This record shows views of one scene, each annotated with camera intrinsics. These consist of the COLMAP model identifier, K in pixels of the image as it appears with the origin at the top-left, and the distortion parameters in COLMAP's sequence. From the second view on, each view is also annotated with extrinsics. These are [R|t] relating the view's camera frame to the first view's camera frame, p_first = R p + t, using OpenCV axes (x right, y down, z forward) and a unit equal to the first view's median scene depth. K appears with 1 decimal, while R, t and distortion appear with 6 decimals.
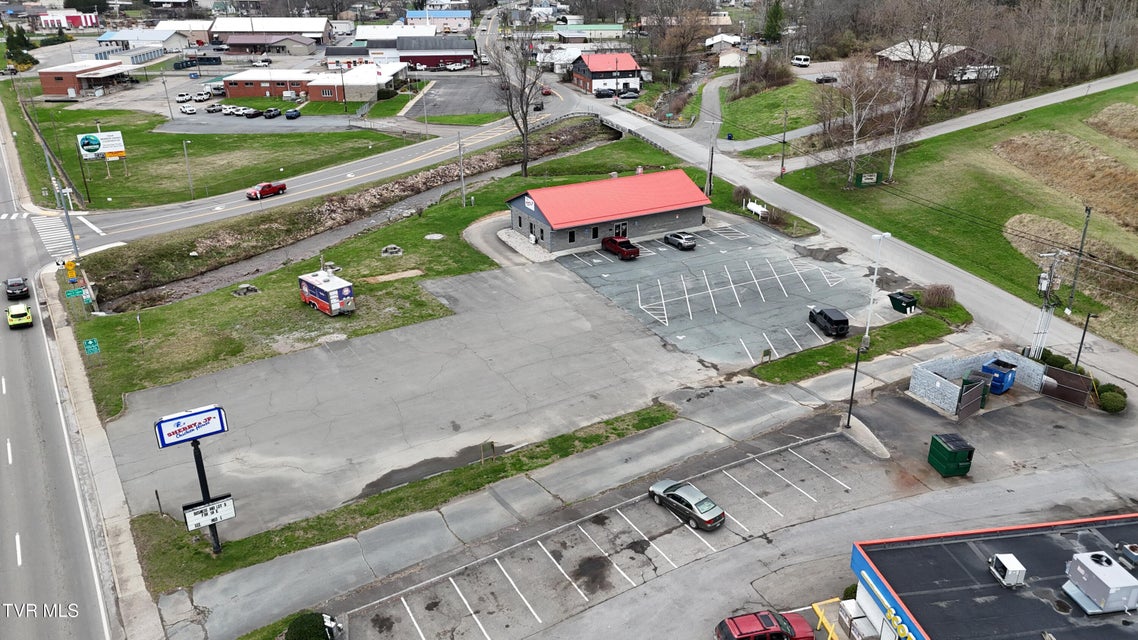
lens RADIAL K [[832.0, 0, 572.2], [0, 832.0, 321.1], [0, 0, 1]] dist [0.089088, -0.086821]
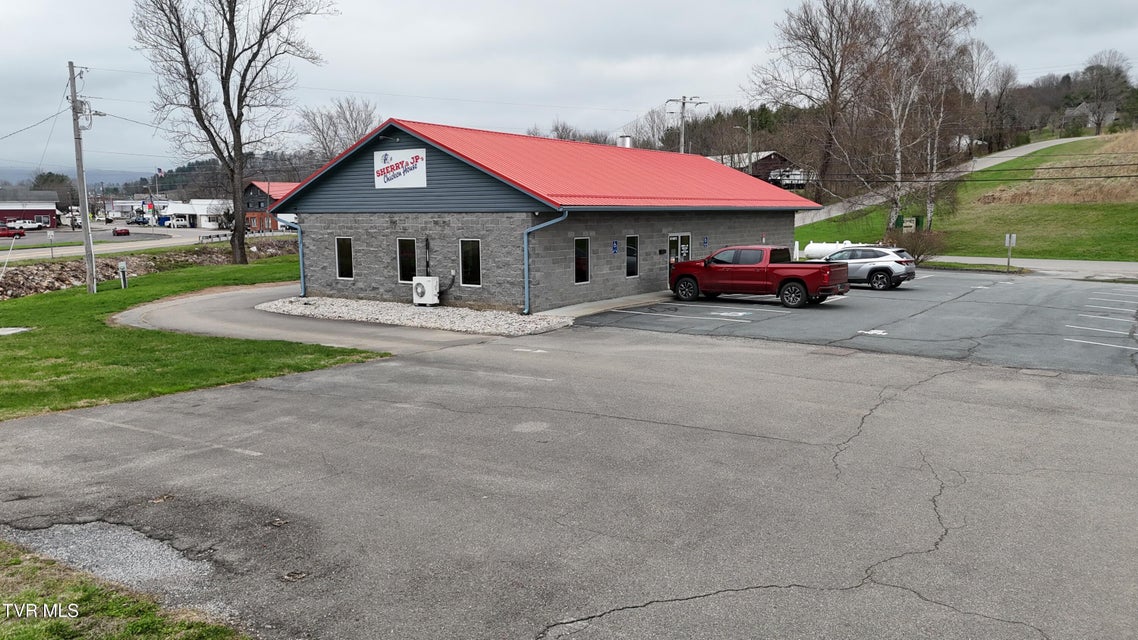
lens RADIAL K [[832.0, 0, 569.9], [0, 832.0, 319.7], [0, 0, 1]] dist [0.089088, -0.086821]
pose [[0.899916, -0.057380, 0.432271, -0.124687], [0.176197, 0.954625, -0.240094, -0.015468], [-0.398880, 0.292229, 0.869193, 0.751219]]
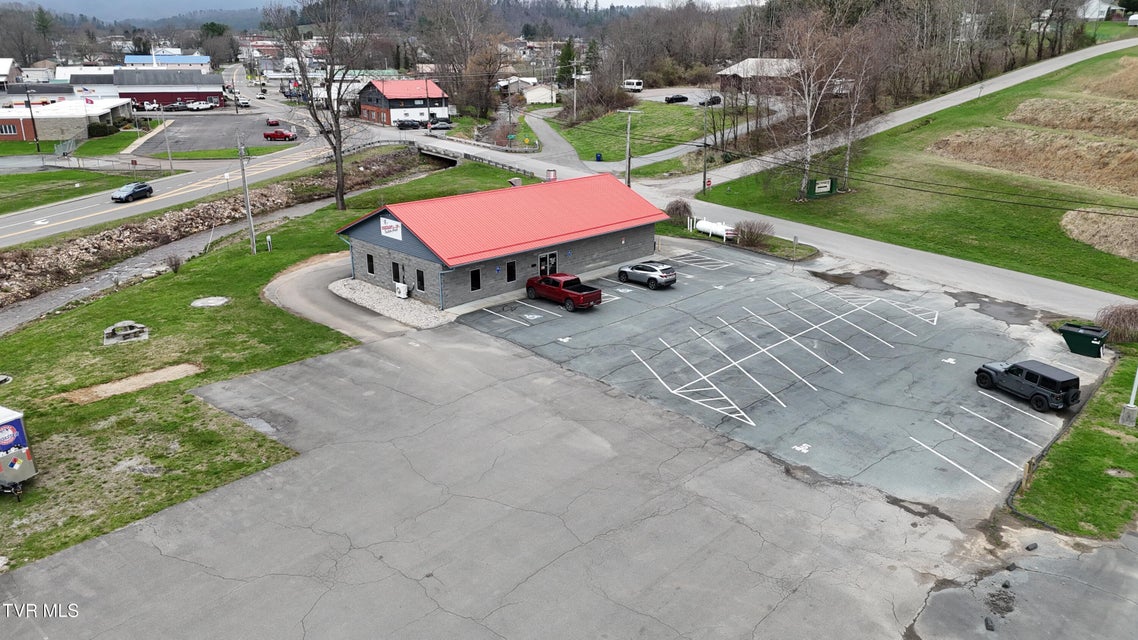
lens RADIAL K [[832.0, 0, 571.1], [0, 832.0, 318.8], [0, 0, 1]] dist [0.089088, -0.086821]
pose [[0.958832, -0.082515, 0.271722, -0.093868], [0.105983, 0.991697, -0.072830, -0.025632], [-0.263456, 0.098630, 0.959616, 0.426868]]
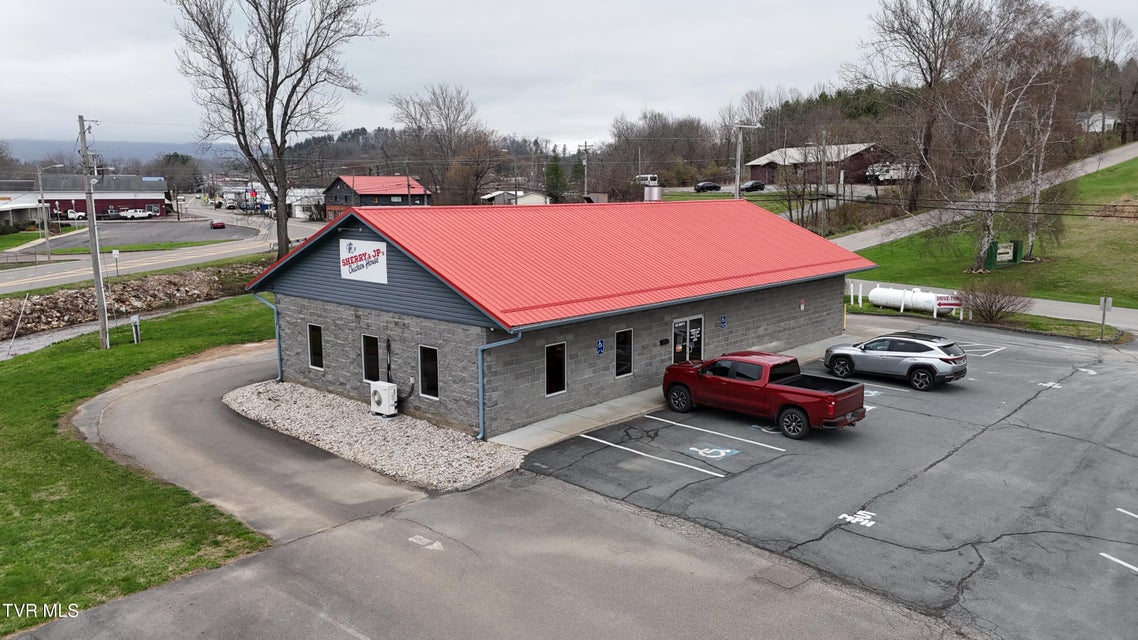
lens RADIAL K [[832.0, 0, 570.2], [0, 832.0, 317.0], [0, 0, 1]] dist [0.089088, -0.086821]
pose [[0.946829, -0.048898, 0.318001, -0.073700], [0.127297, 0.964666, -0.230685, -0.057513], [-0.295485, 0.258900, 0.919598, 0.753016]]
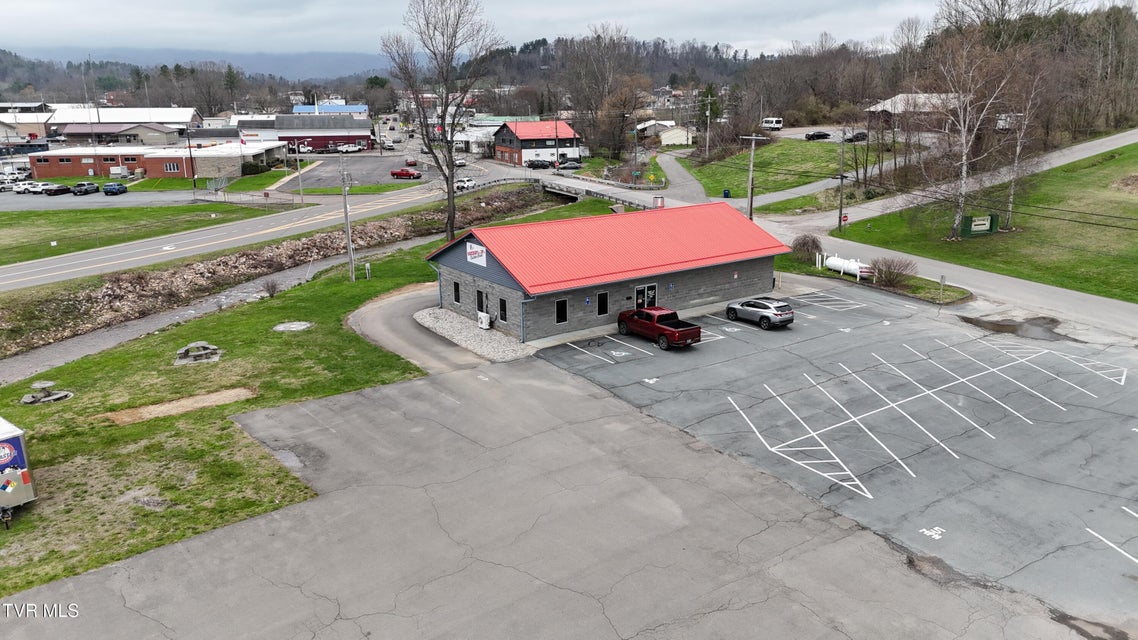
lens RADIAL K [[832.0, 0, 571.4], [0, 832.0, 318.2], [0, 0, 1]] dist [0.089088, -0.086821]
pose [[0.992958, -0.034823, 0.113236, -0.052546], [0.050880, 0.988536, -0.142156, -0.022671], [-0.106987, 0.146916, 0.983346, 0.480556]]
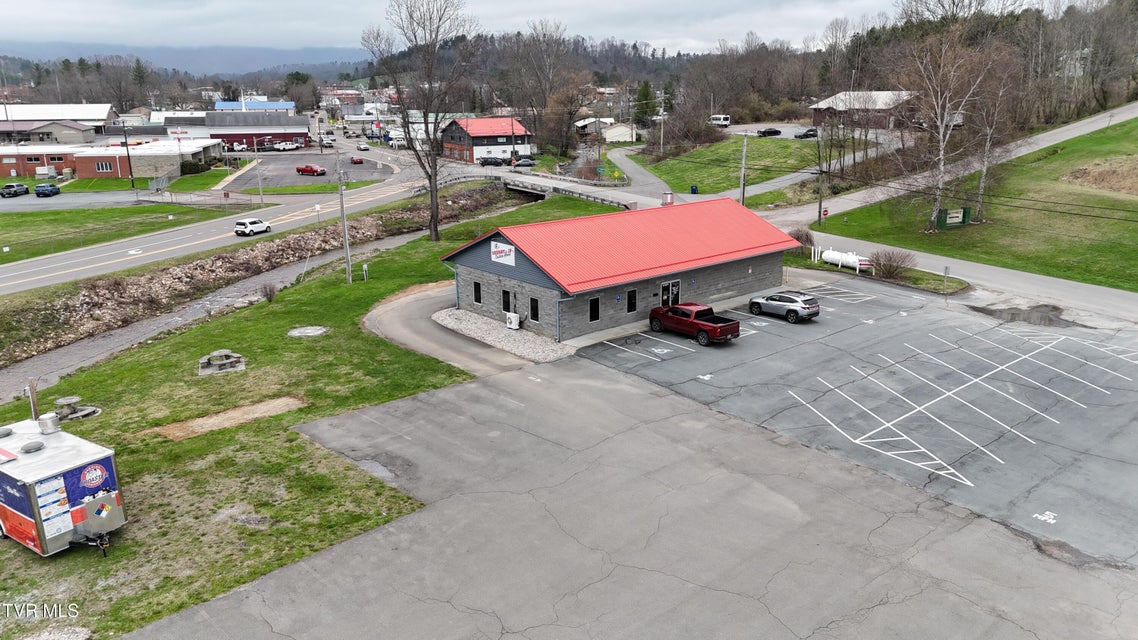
lens RADIAL K [[832.0, 0, 571.1], [0, 832.0, 318.6], [0, 0, 1]] dist [0.089088, -0.086821]
pose [[0.977276, -0.058217, 0.203822, -0.118112], [0.086414, 0.987436, -0.132297, -0.028665], [-0.193559, 0.146904, 0.970028, 0.495729]]
